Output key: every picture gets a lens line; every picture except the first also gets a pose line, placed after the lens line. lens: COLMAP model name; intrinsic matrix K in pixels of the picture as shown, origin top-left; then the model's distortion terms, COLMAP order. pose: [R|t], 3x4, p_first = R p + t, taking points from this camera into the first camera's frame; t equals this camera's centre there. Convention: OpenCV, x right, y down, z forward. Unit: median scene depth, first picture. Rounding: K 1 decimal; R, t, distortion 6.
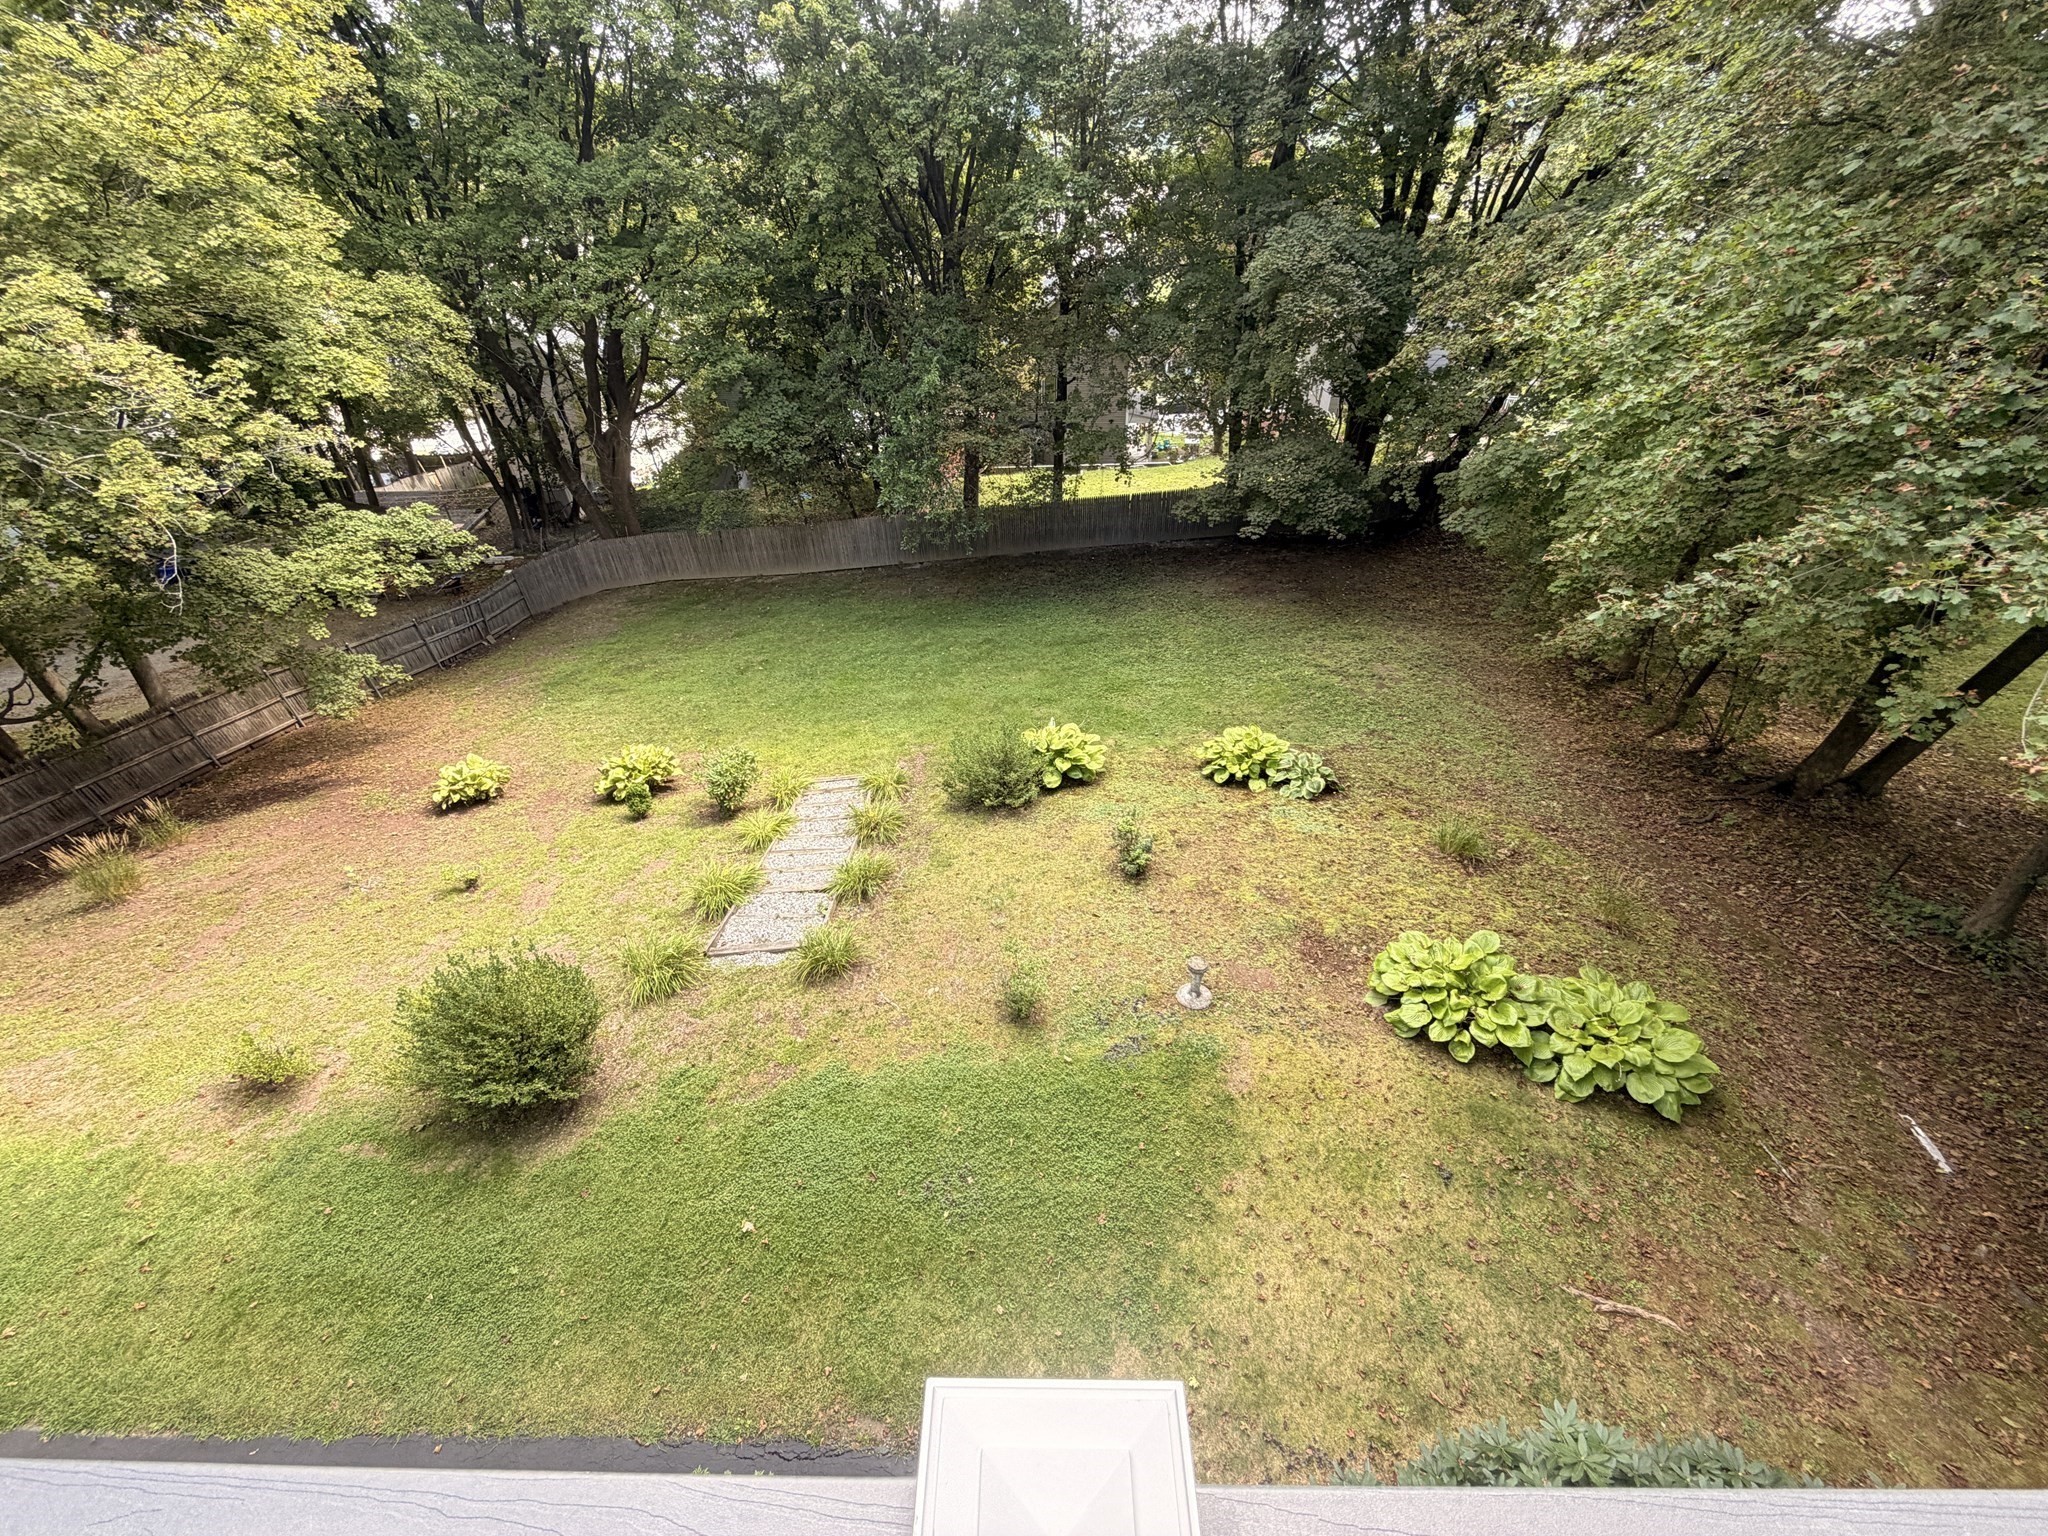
lens RADIAL K [[827.6, 0, 1020.7], [0, 827.6, 767.9], [0, 0, 1]] dist [0.001546, 0.000398]
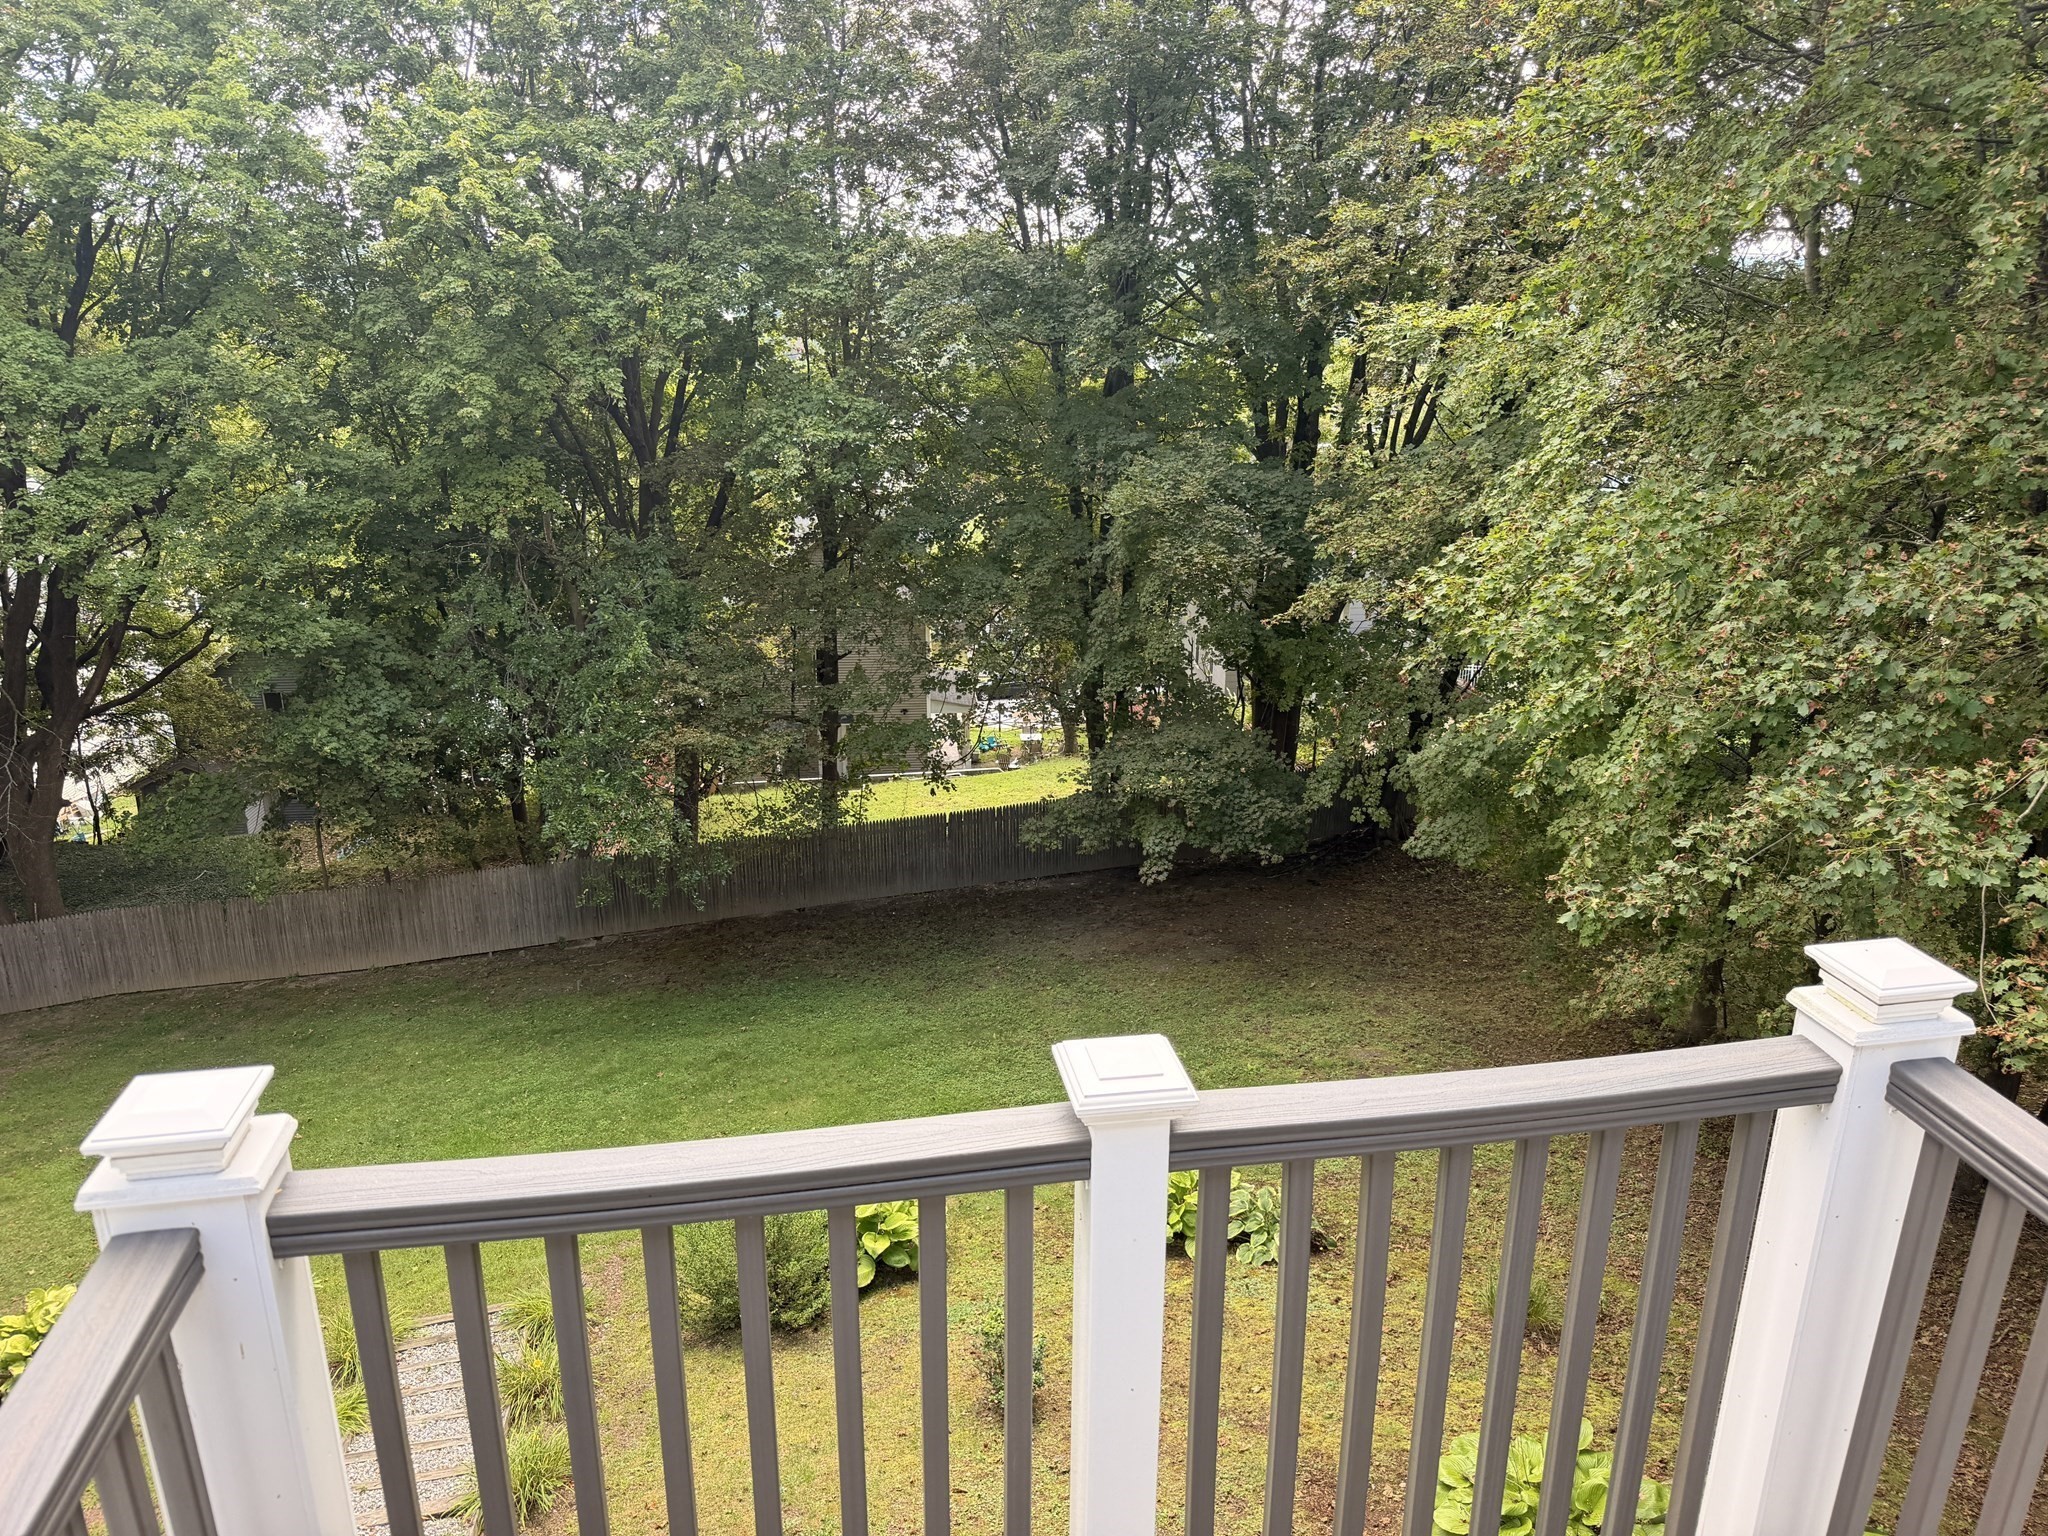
lens RADIAL K [[1447.2, 0, 1024.0], [0, 1447.2, 768.0], [0, 0, 1]] dist [0.051980, -0.067340]
pose [[0.981591, -0.027456, 0.189010, -0.023347], [0.091467, 0.936329, -0.339002, 0.025861], [-0.167668, 0.350050, 0.921603, -0.065022]]
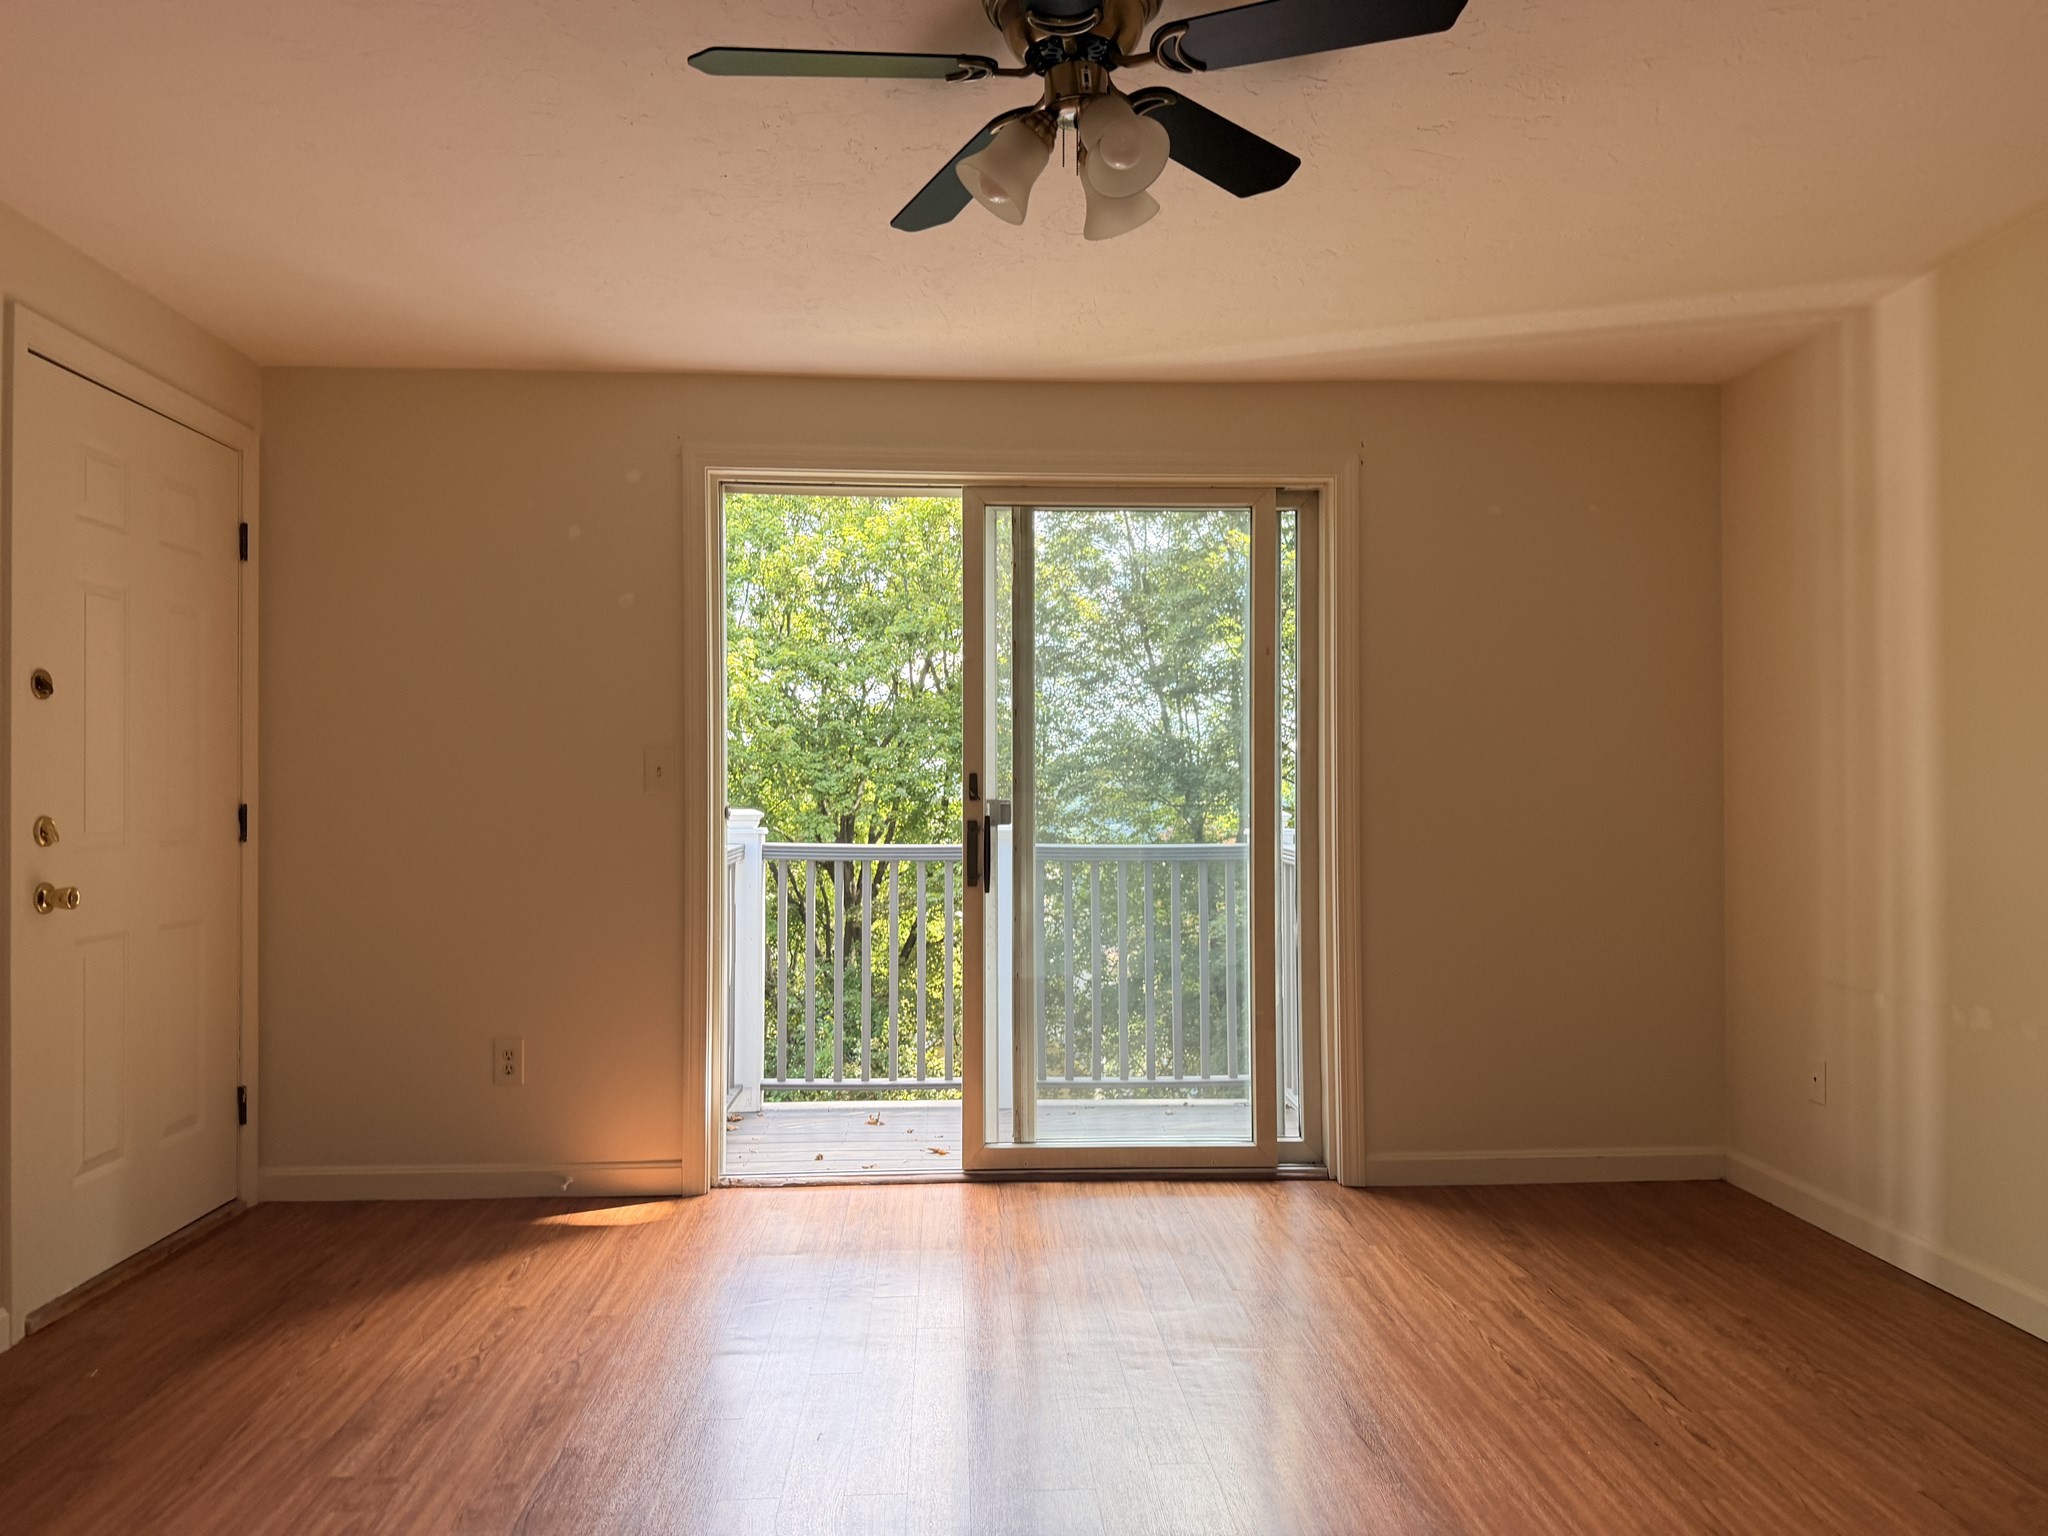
lens RADIAL K [[1447.2, 0, 1024.0], [0, 1447.2, 768.0], [0, 0, 1]] dist [0.051980, -0.067340]
pose [[0.997951, 0.027794, 0.057626, -0.010876], [0.016145, 0.762150, -0.647200, 0.184636], [-0.061908, 0.646804, 0.760140, -0.189754]]
